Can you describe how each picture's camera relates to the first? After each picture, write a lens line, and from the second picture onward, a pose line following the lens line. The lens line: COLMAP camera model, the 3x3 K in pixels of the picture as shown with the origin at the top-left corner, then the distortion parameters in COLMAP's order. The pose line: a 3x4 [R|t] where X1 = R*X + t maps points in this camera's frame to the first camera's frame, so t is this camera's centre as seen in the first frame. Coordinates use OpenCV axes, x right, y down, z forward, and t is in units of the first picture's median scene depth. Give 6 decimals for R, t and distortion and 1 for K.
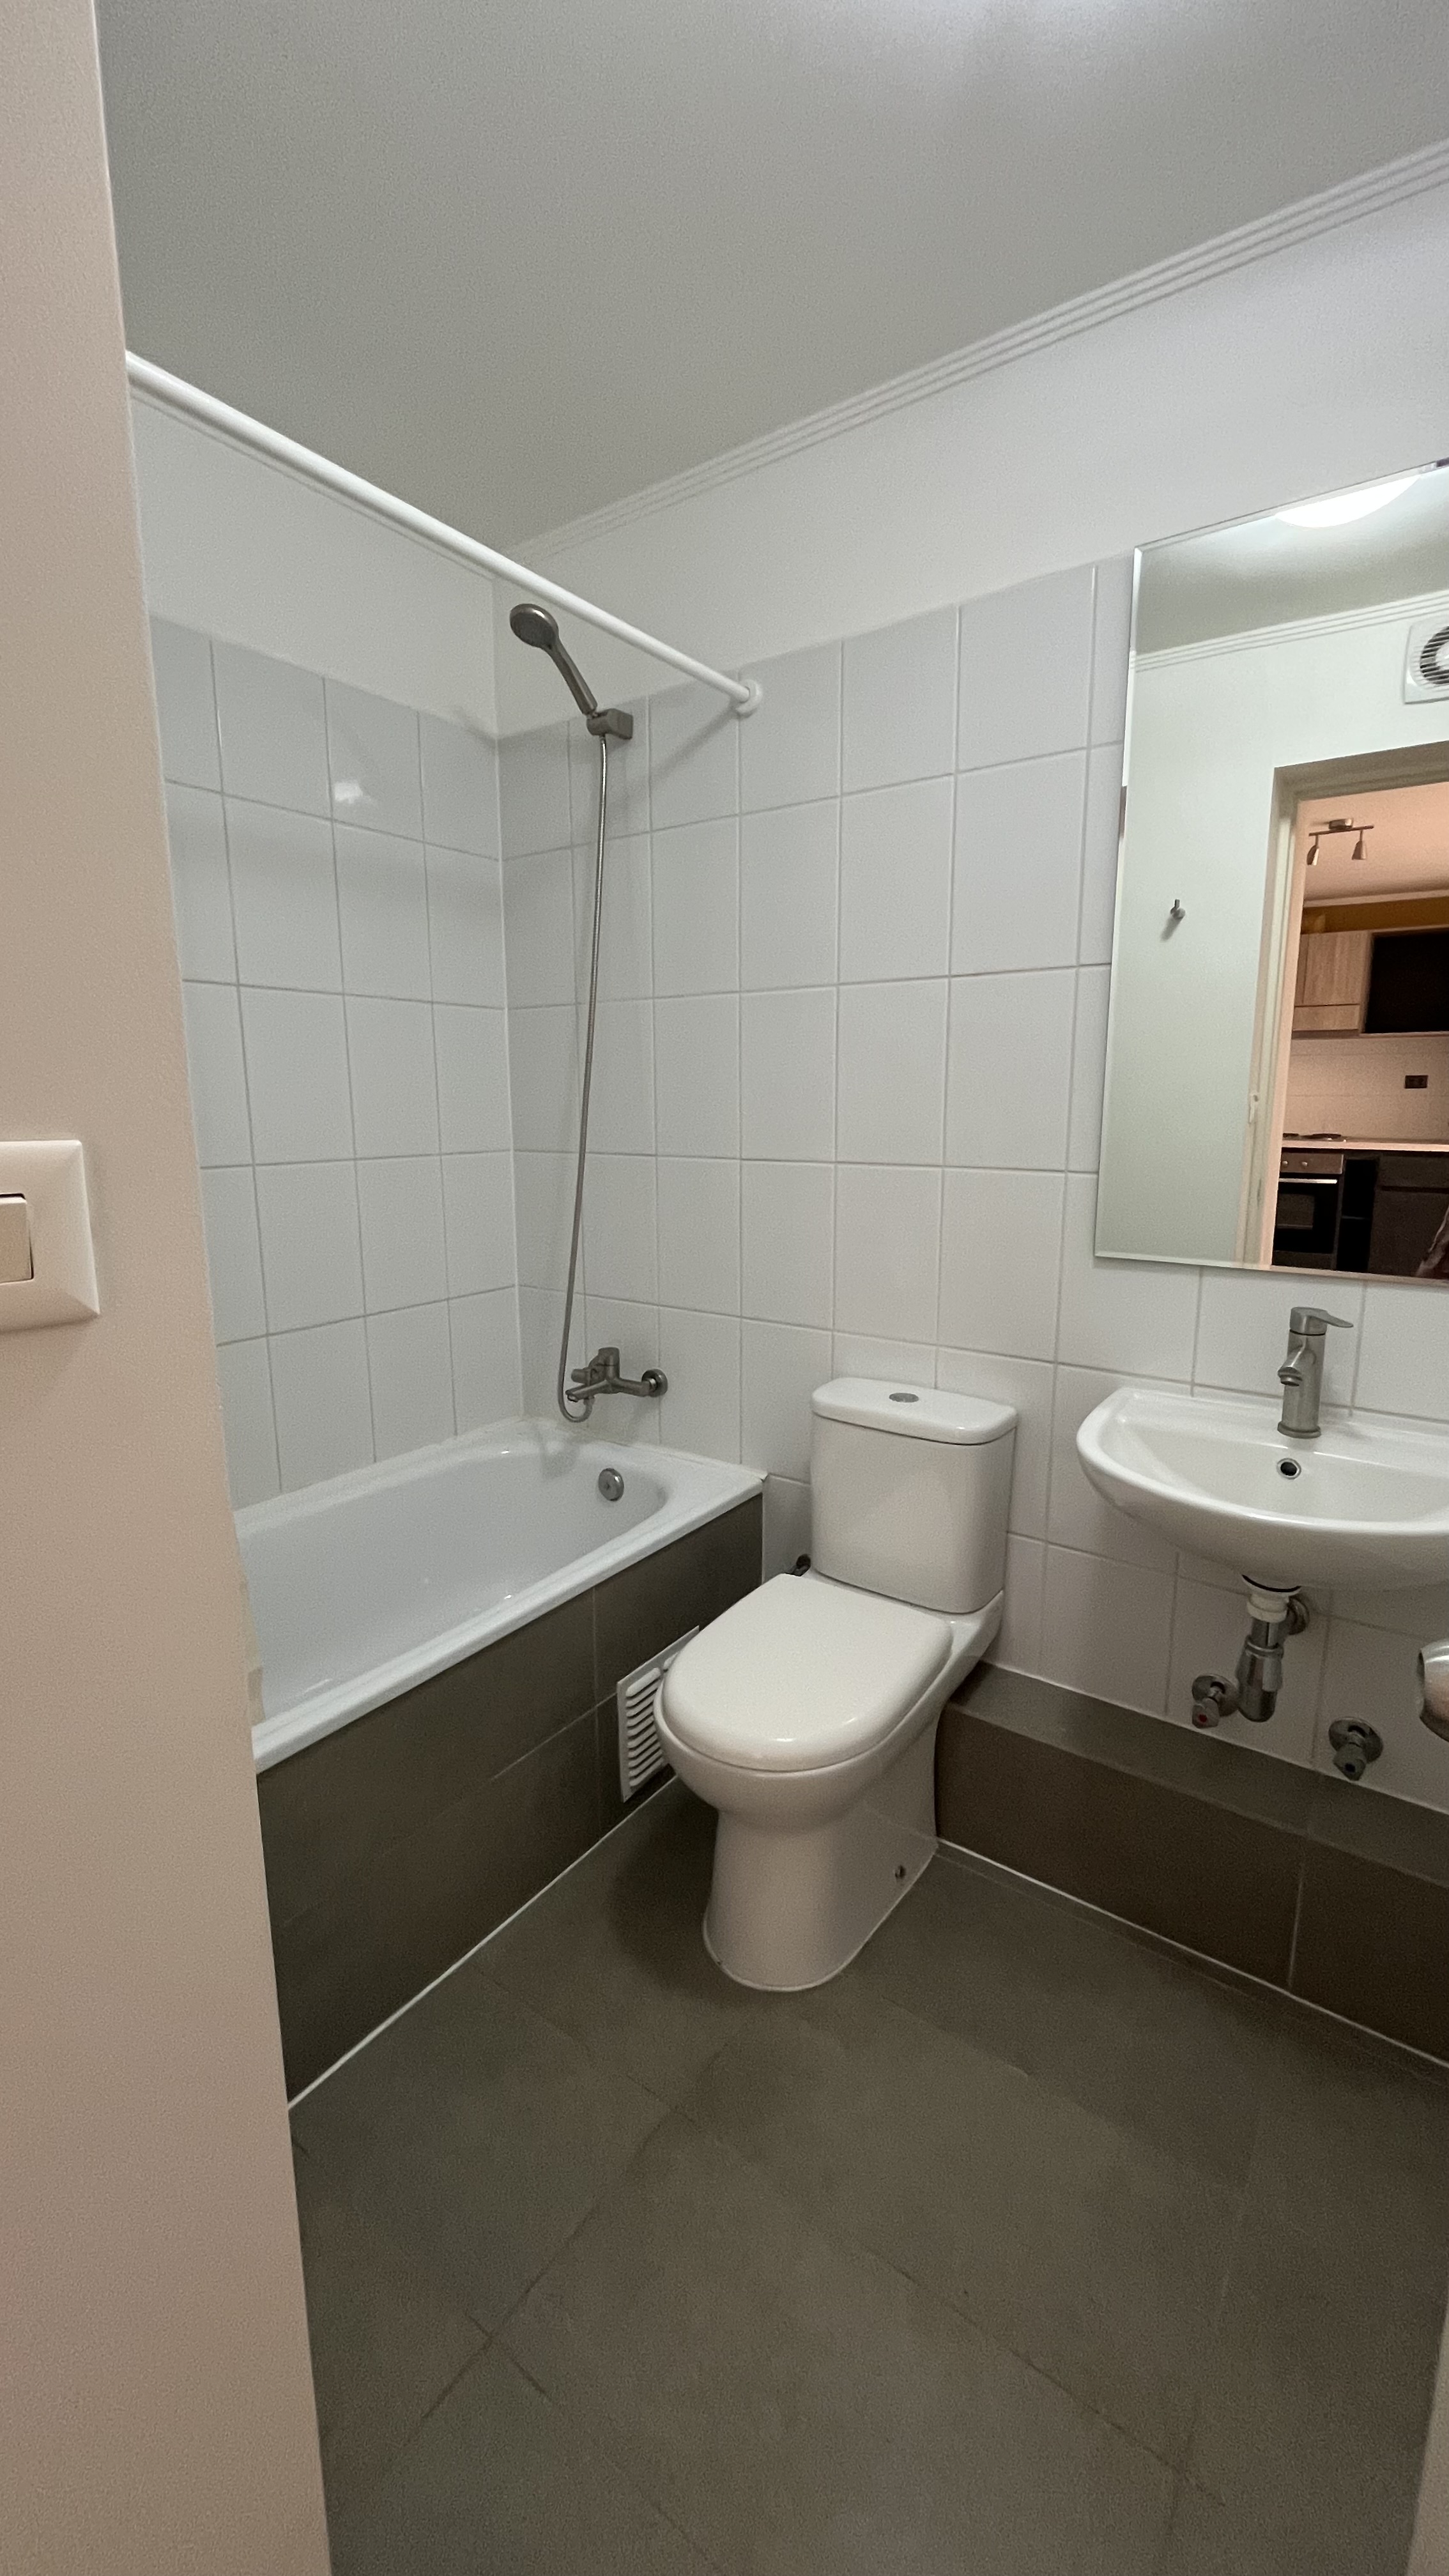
lens RADIAL K [[1039.4, 0, 727.2], [0, 1039.4, 1277.1], [0, 0, 1]] dist [-0.002056, 0.000038]
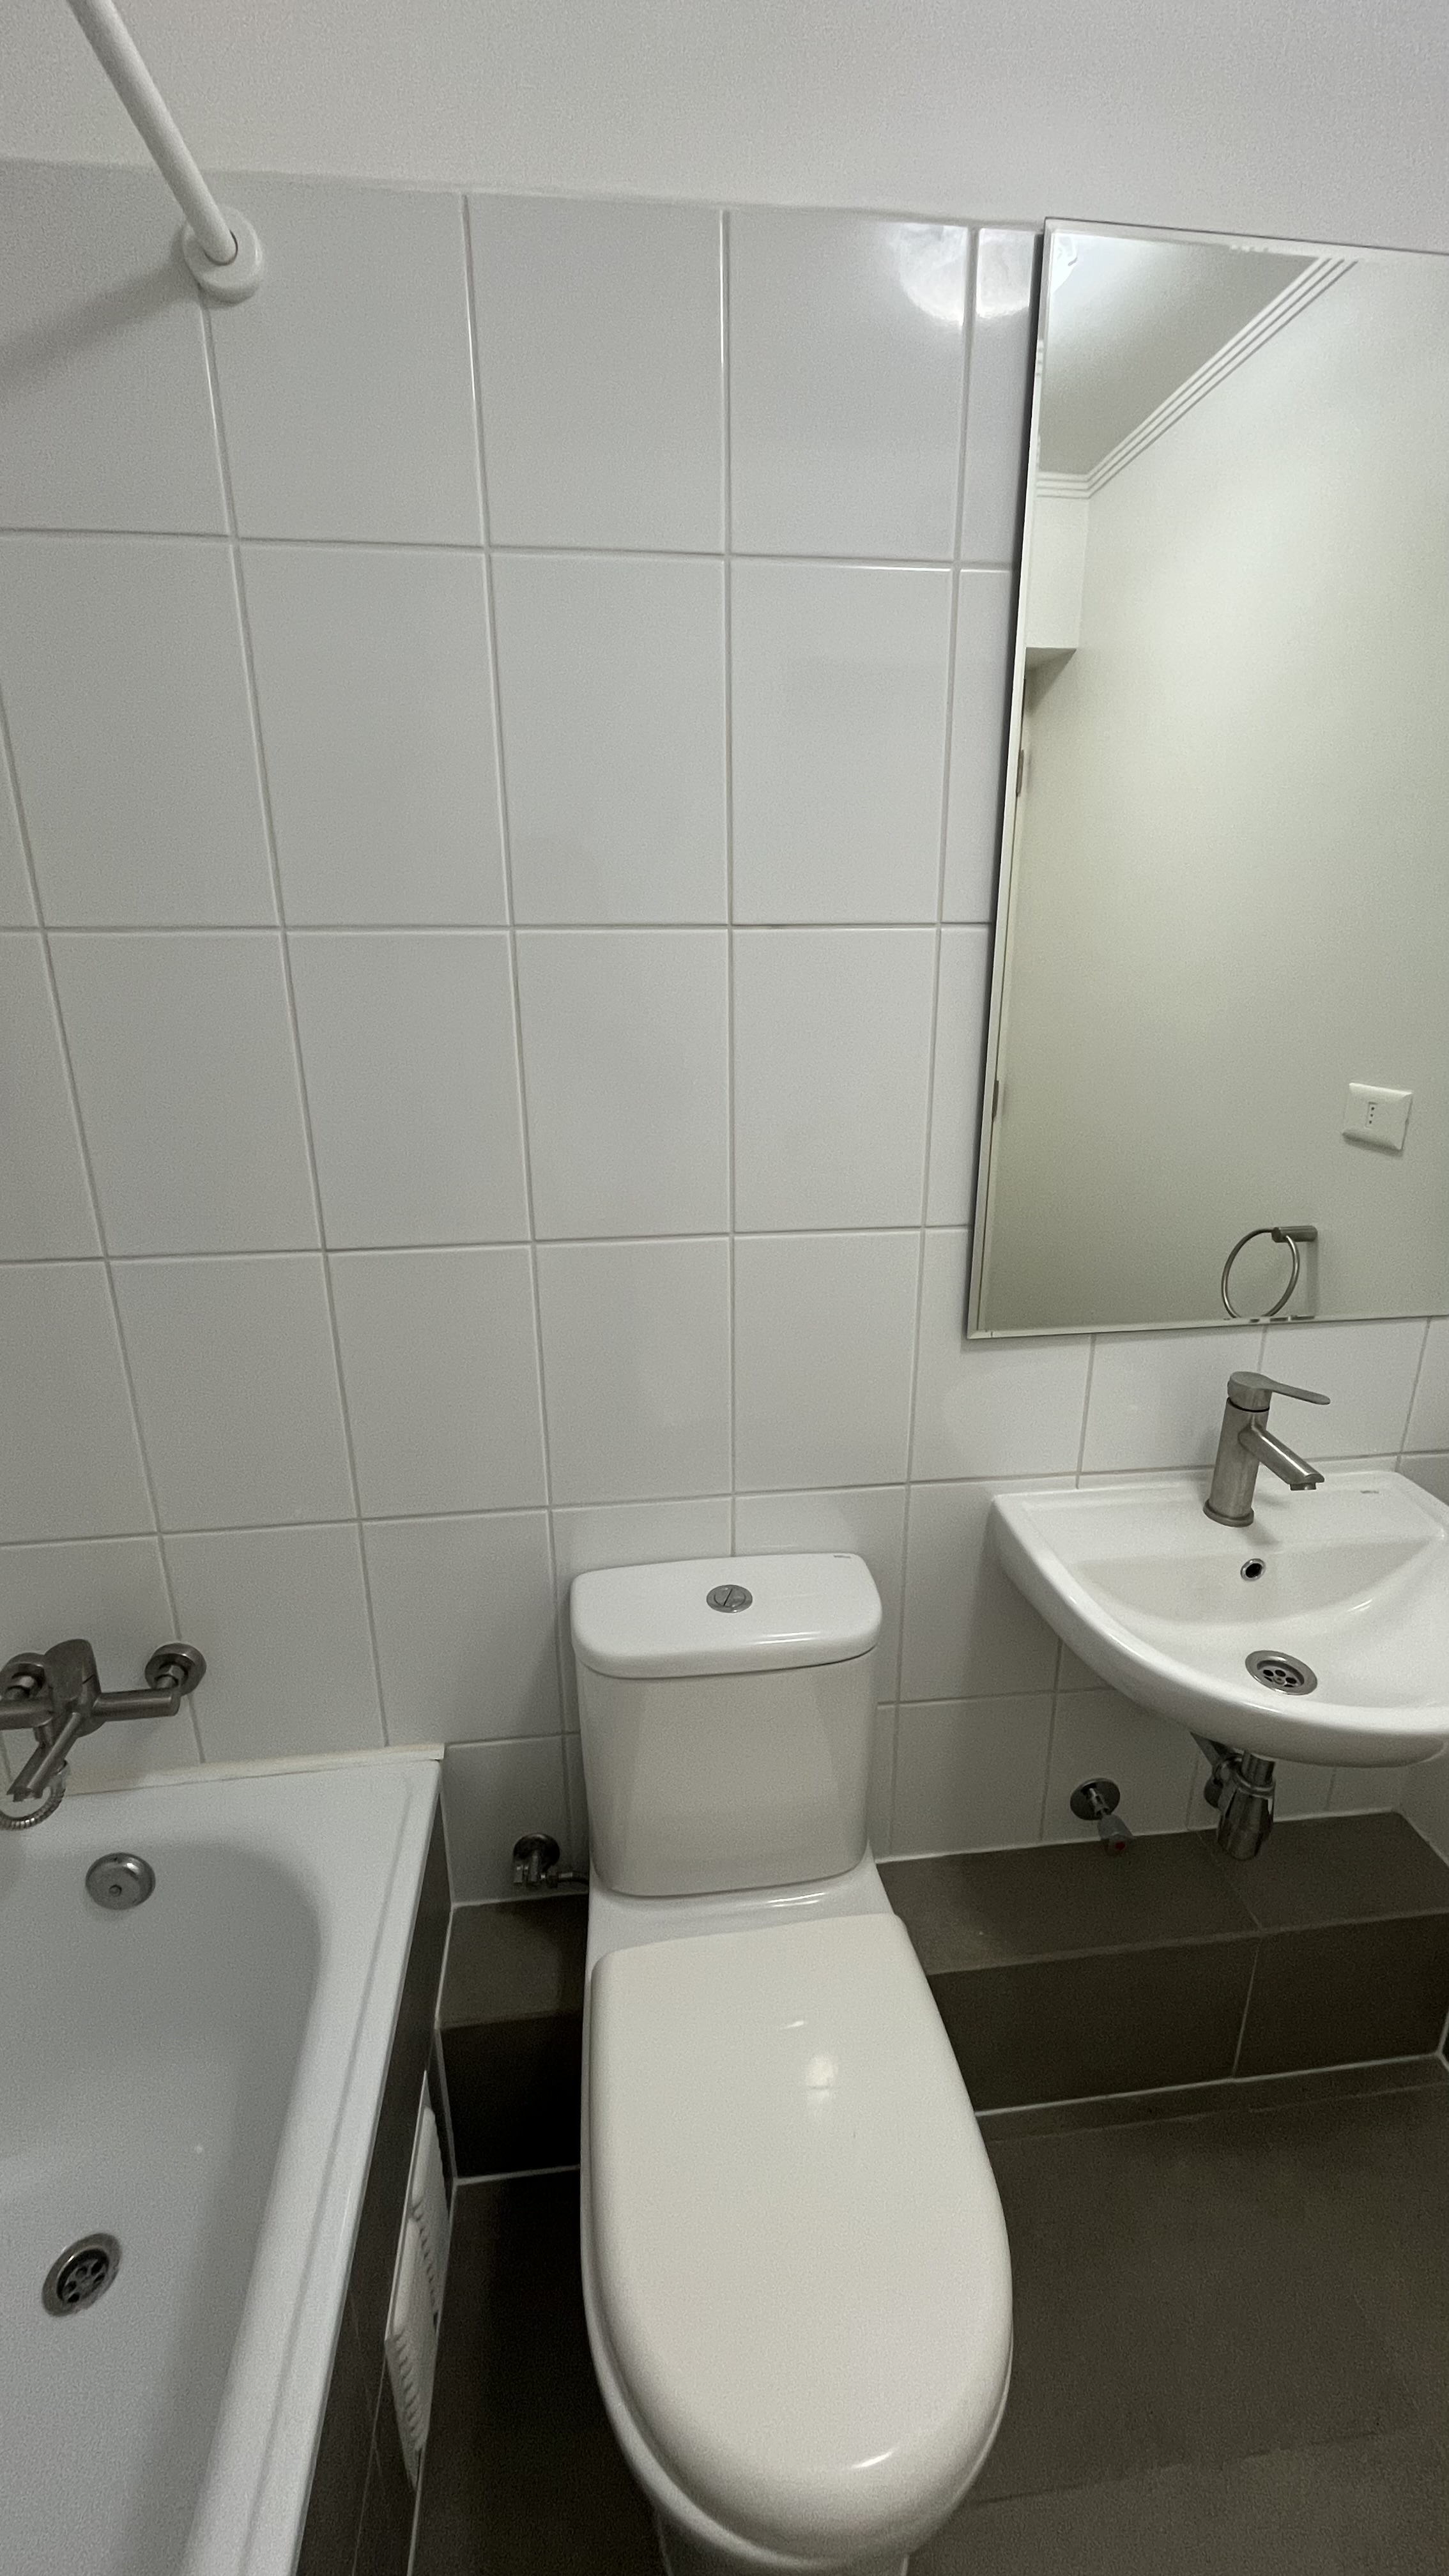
lens RADIAL K [[1039.4, 0, 727.2], [0, 1039.4, 1277.1], [0, 0, 1]] dist [-0.002056, 0.000038]
pose [[0.736543, -0.201999, 0.645524, -0.207100], [0.122976, 0.978451, 0.165864, -0.187122], [-0.665118, -0.042782, 0.745512, 0.535500]]
